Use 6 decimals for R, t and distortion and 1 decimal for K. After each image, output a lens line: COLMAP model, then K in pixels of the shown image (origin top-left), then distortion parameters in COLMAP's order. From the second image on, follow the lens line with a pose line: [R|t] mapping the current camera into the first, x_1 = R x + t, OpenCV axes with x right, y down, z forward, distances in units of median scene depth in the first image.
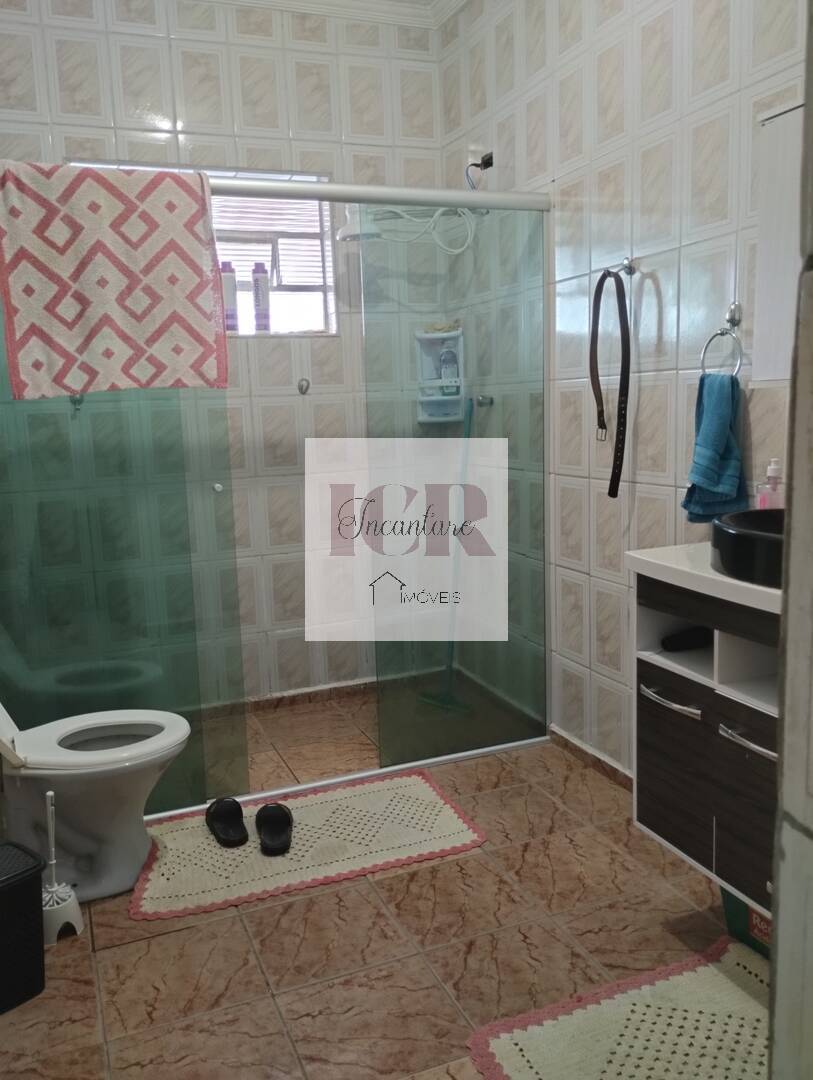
lens RADIAL K [[909.1, 0, 406.0], [0, 909.1, 539.3], [0, 0, 1]] dist [0.038836, -0.046646]
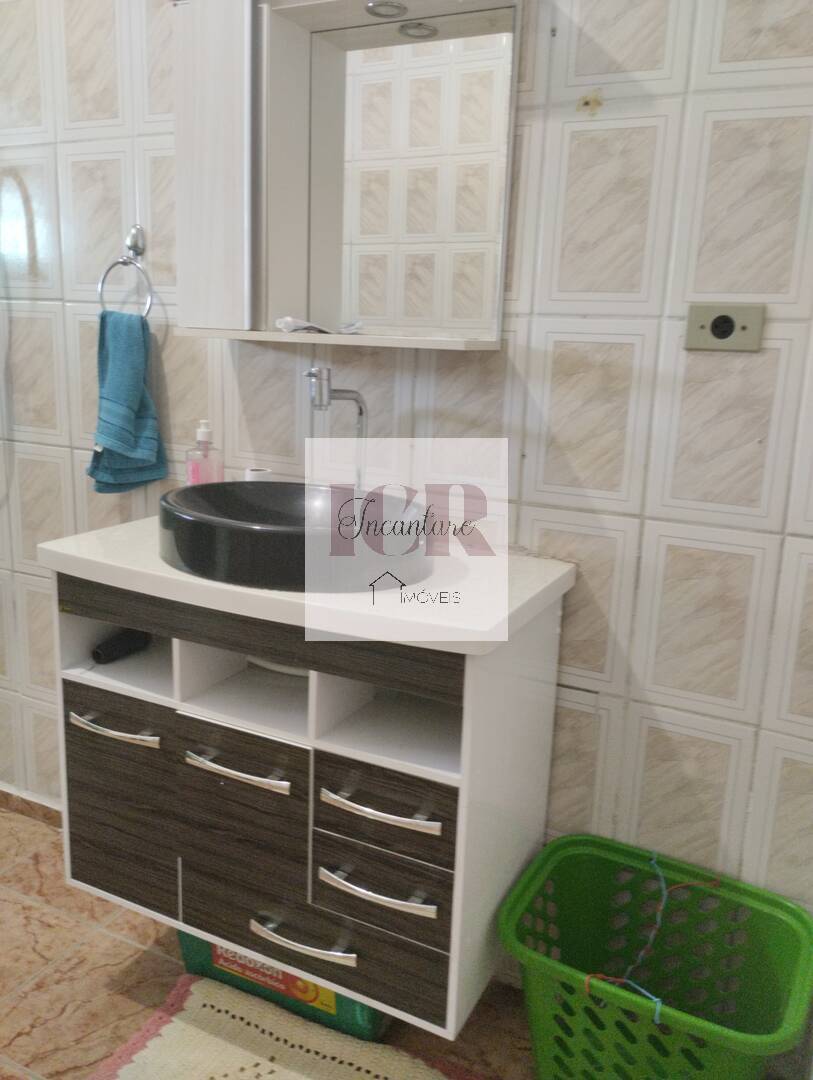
lens RADIAL K [[909.1, 0, 407.3], [0, 909.1, 542.4], [0, 0, 1]] dist [0.038836, -0.046646]
pose [[0.749596, -0.085636, 0.656332, -0.024299], [0.033170, 0.995209, 0.091969, -0.042960], [-0.661064, -0.047169, 0.748846, 0.209421]]
